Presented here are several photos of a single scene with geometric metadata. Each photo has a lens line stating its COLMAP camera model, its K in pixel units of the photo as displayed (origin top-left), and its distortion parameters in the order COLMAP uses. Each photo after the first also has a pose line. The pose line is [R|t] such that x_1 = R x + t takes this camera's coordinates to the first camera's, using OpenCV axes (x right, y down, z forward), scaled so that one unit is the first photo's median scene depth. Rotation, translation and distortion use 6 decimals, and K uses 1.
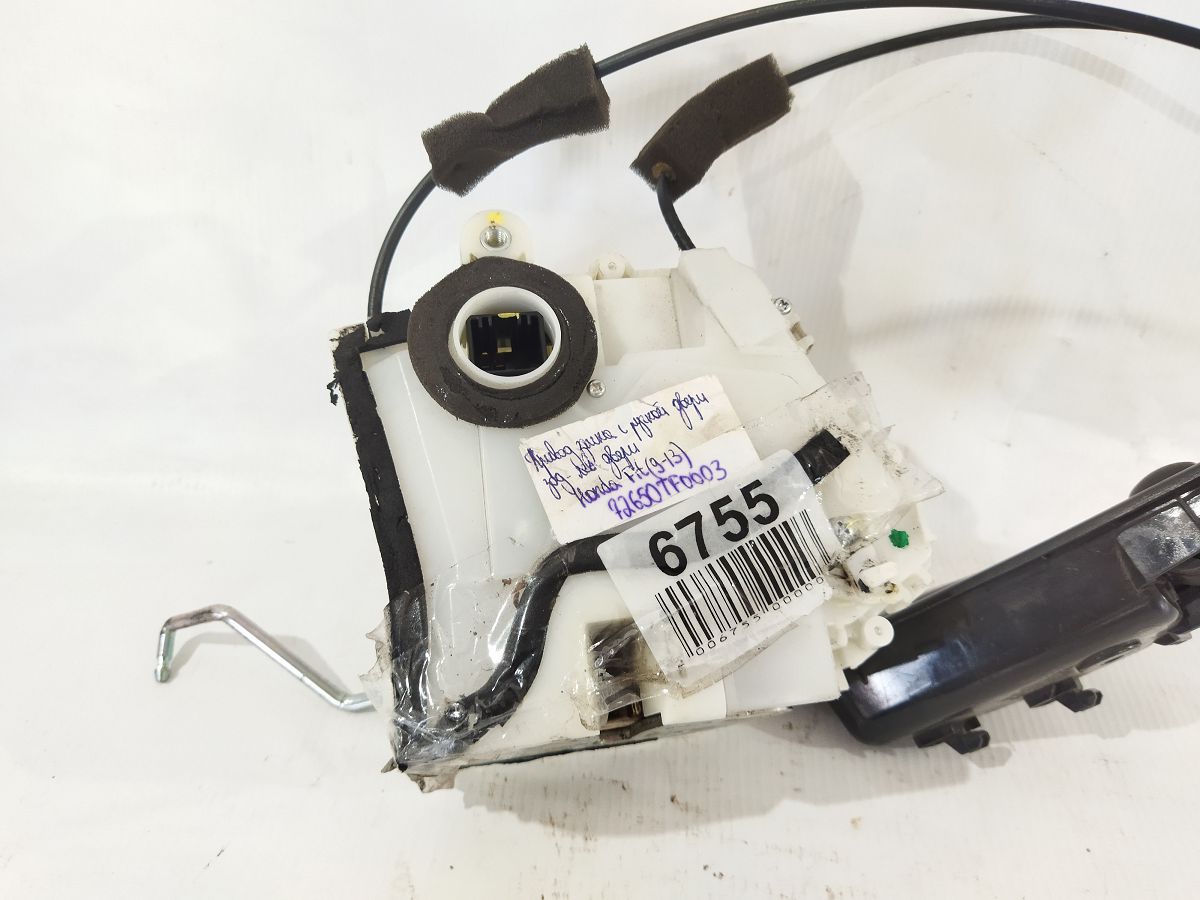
lens RADIAL K [[927.0, 0, 600.0], [0, 927.0, 450.0], [0, 0, 1]] dist [0.011374, -0.000049]
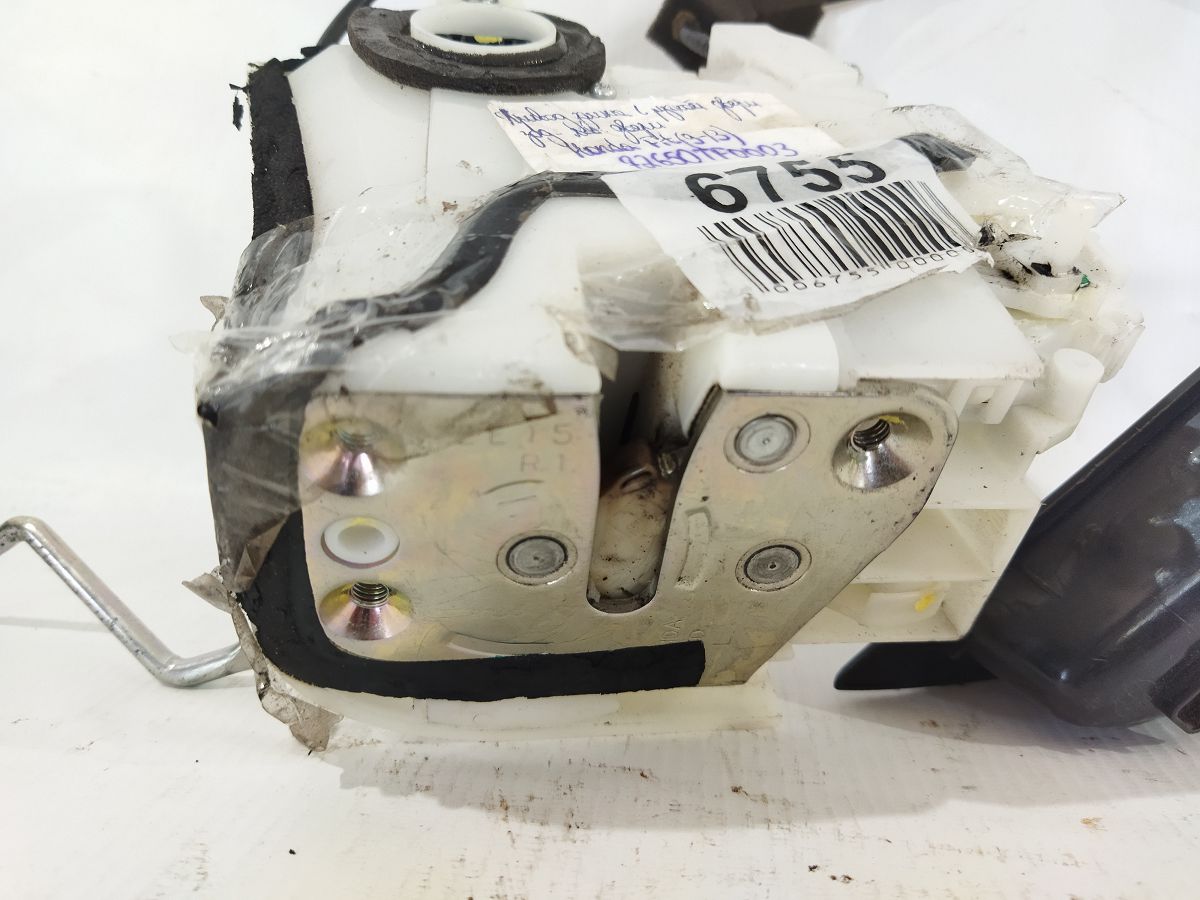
lens RADIAL K [[978.9, 0, 600.0], [0, 978.9, 450.0], [0, 0, 1]] dist [-0.027868, -0.007590]
pose [[0.999843, 0.012017, -0.013016, 0.006774], [-0.016764, 0.879377, -0.475830, 0.554200], [0.005727, 0.475974, 0.879441, 0.495785]]
